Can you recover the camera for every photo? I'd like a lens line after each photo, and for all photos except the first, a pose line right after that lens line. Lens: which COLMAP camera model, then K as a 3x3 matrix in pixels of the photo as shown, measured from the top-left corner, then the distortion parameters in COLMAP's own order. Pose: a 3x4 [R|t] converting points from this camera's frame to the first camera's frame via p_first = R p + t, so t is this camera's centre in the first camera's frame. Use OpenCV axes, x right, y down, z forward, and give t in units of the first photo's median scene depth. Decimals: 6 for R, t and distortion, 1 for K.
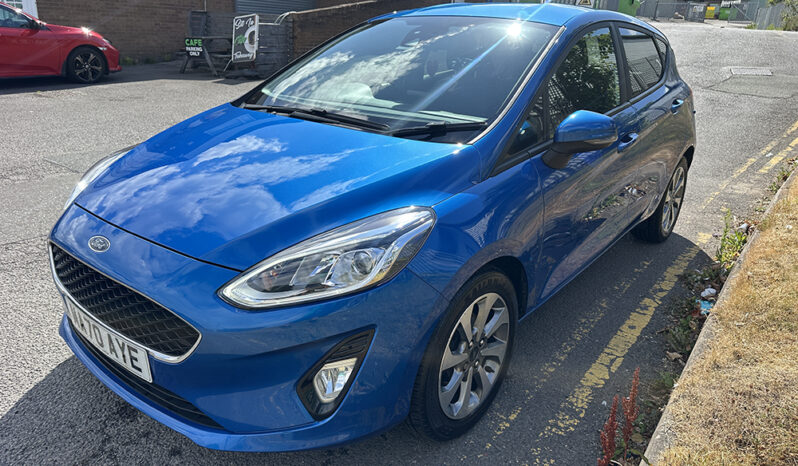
lens RADIAL K [[562.3, 0, 399.6], [0, 562.3, 230.1], [0, 0, 1]] dist [0.066637, -0.082341]
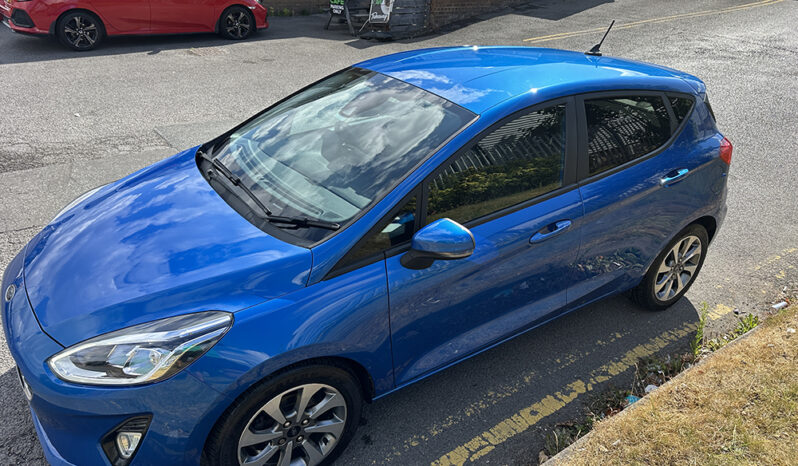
lens RADIAL K [[562.3, 0, 413.5], [0, 562.3, 233.1], [0, 0, 1]] dist [0.066637, -0.082341]
pose [[0.951524, 0.153100, -0.266762, 0.369573], [-0.120741, 0.983620, 0.133843, -0.215262], [0.282884, -0.095146, 0.954423, 0.016370]]
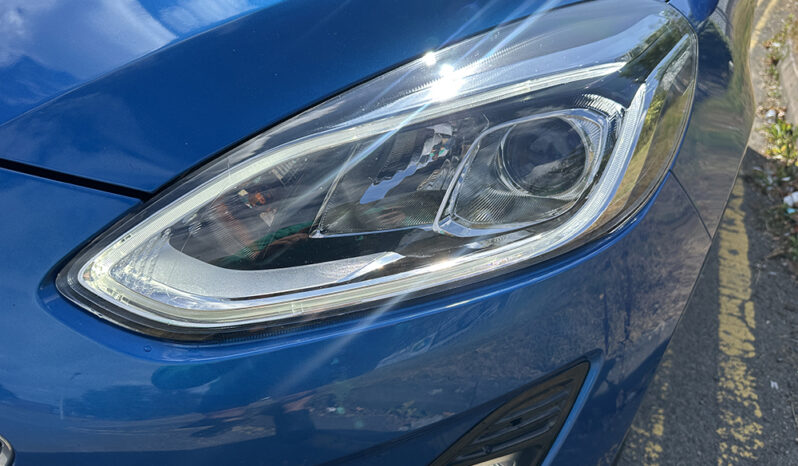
lens RADIAL K [[562.3, 0, 398.4], [0, 562.3, 234.7], [0, 0, 1]] dist [0.066637, -0.082341]
pose [[0.983721, -0.038701, 0.175483, -0.101841], [0.007359, 0.984390, 0.175845, 0.021048], [-0.179549, -0.171691, 0.968651, 0.347531]]
